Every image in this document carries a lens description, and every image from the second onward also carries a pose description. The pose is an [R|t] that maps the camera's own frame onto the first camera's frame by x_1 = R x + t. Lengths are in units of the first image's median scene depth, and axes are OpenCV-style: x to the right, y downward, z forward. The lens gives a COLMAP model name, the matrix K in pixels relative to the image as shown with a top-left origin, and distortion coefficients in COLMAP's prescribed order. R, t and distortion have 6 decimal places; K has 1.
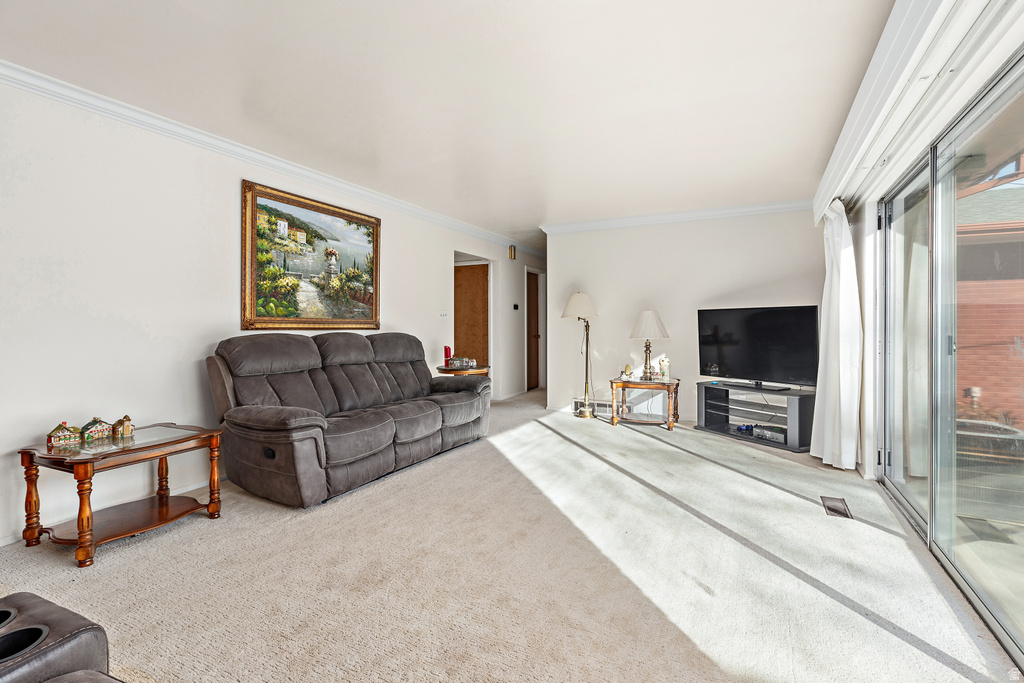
lens RADIAL K [[472.4, 0, 516.4], [0, 472.4, 335.2], [0, 0, 1]] dist [-0.001719, -0.000754]
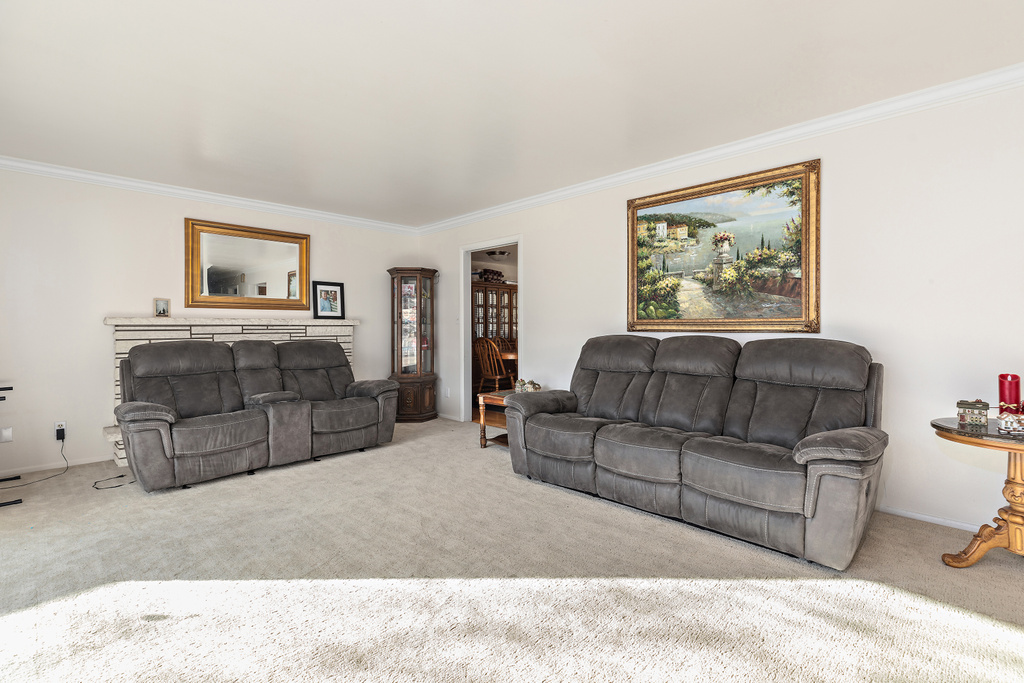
lens RADIAL K [[472.4, 0, 517.3], [0, 472.4, 334.1], [0, 0, 1]] dist [-0.001719, -0.000754]
pose [[-0.307030, 0.009666, -0.951651, 0.532854], [-0.017229, 0.999728, 0.015713, -0.016279], [0.951544, 0.021221, -0.306780, 0.980351]]
